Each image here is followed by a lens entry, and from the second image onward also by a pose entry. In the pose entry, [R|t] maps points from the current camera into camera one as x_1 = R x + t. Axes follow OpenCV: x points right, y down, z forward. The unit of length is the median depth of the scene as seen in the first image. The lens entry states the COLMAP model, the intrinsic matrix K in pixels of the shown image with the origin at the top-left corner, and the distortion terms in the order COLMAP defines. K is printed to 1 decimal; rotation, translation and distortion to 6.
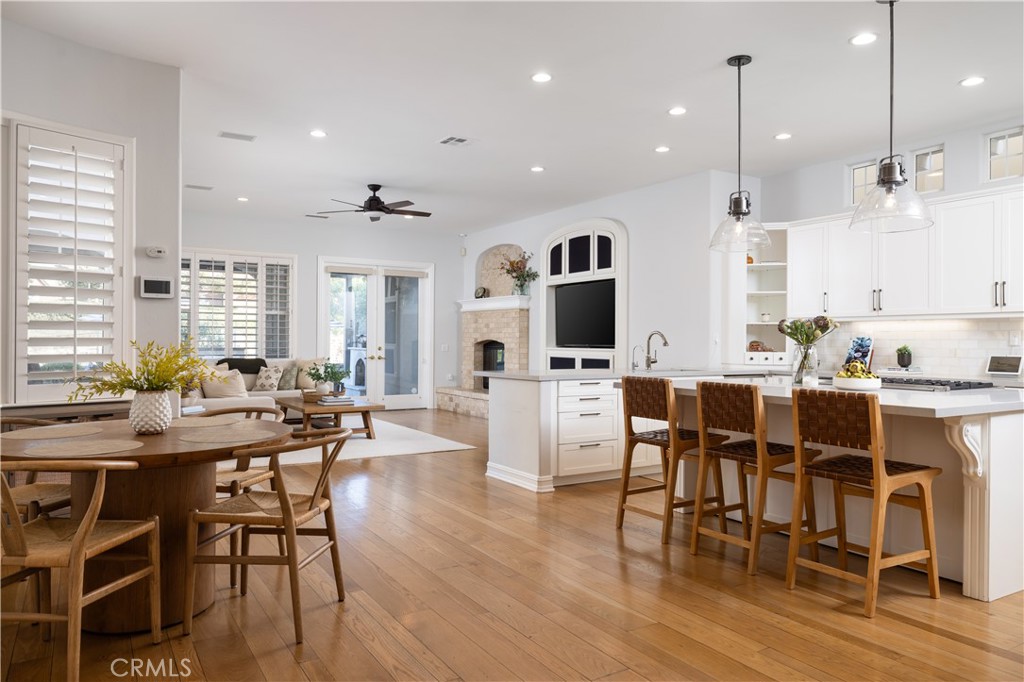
lens RADIAL K [[697.4, 0, 515.5], [0, 697.4, 344.8], [0, 0, 1]] dist [0.007858, 0.003645]
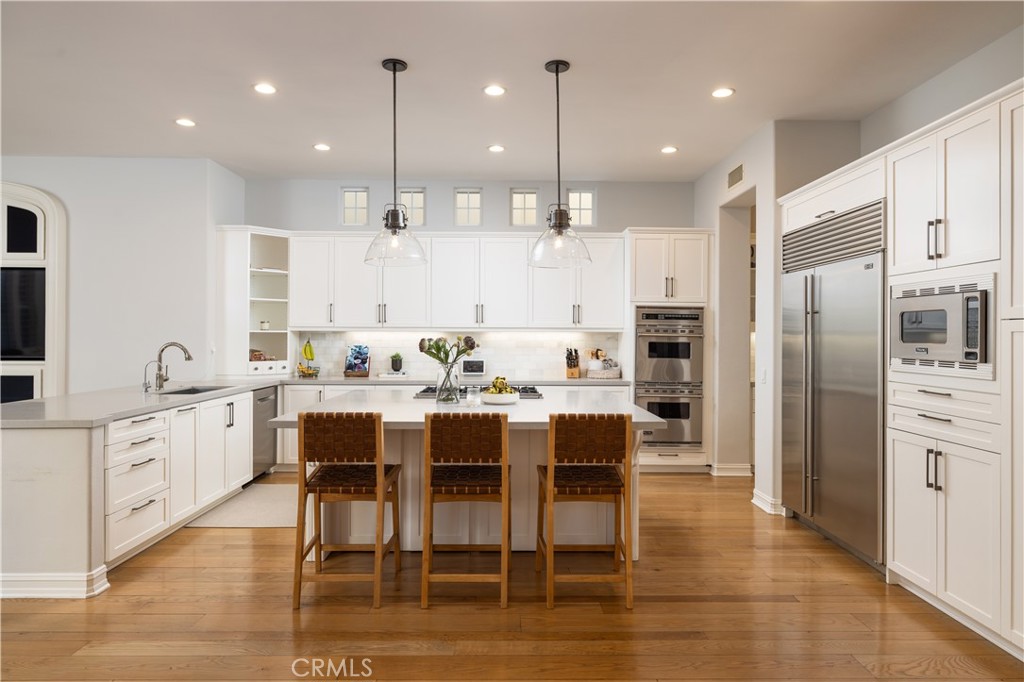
lens RADIAL K [[612.5, 0, 509.8], [0, 612.5, 332.1], [0, 0, 1]] dist [-0.000172, 0.001053]
pose [[0.516281, -0.000330, 0.856419, -0.220411], [0.003279, 0.999993, -0.001591, -0.031033], [-0.856413, 0.003629, 0.516279, 0.311094]]
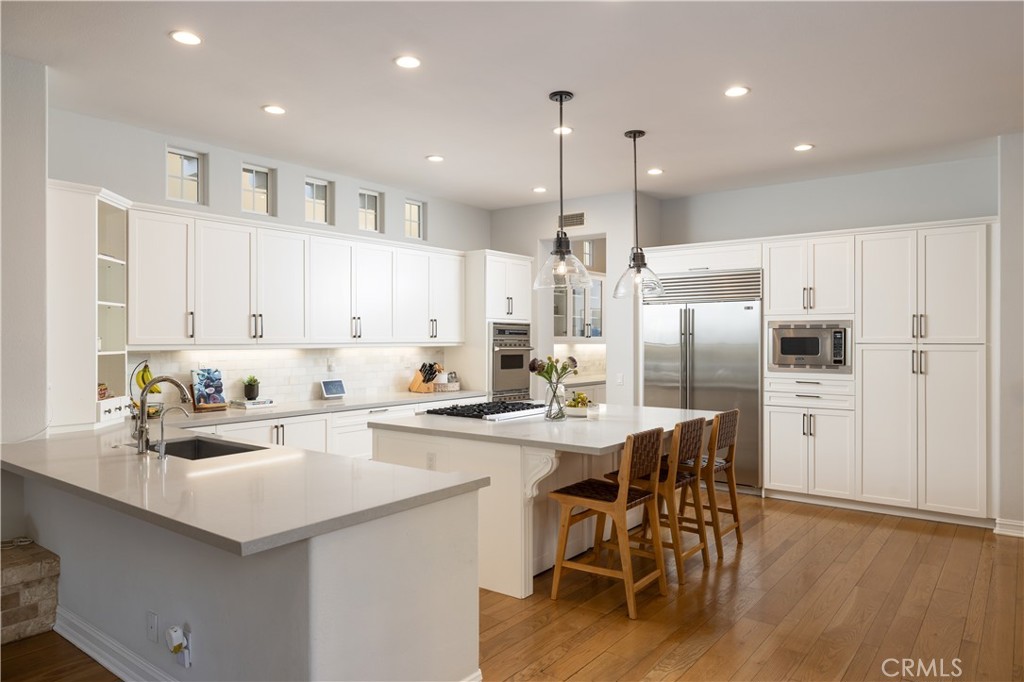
lens RADIAL K [[671.2, 0, 513.5], [0, 671.2, 334.5], [0, 0, 1]] dist [-0.004300, 0.002485]
pose [[-0.350218, -0.002158, 0.936666, -0.381237], [0.002535, 0.999992, 0.003251, -0.055103], [-0.936665, 0.003513, -0.350210, 0.984450]]
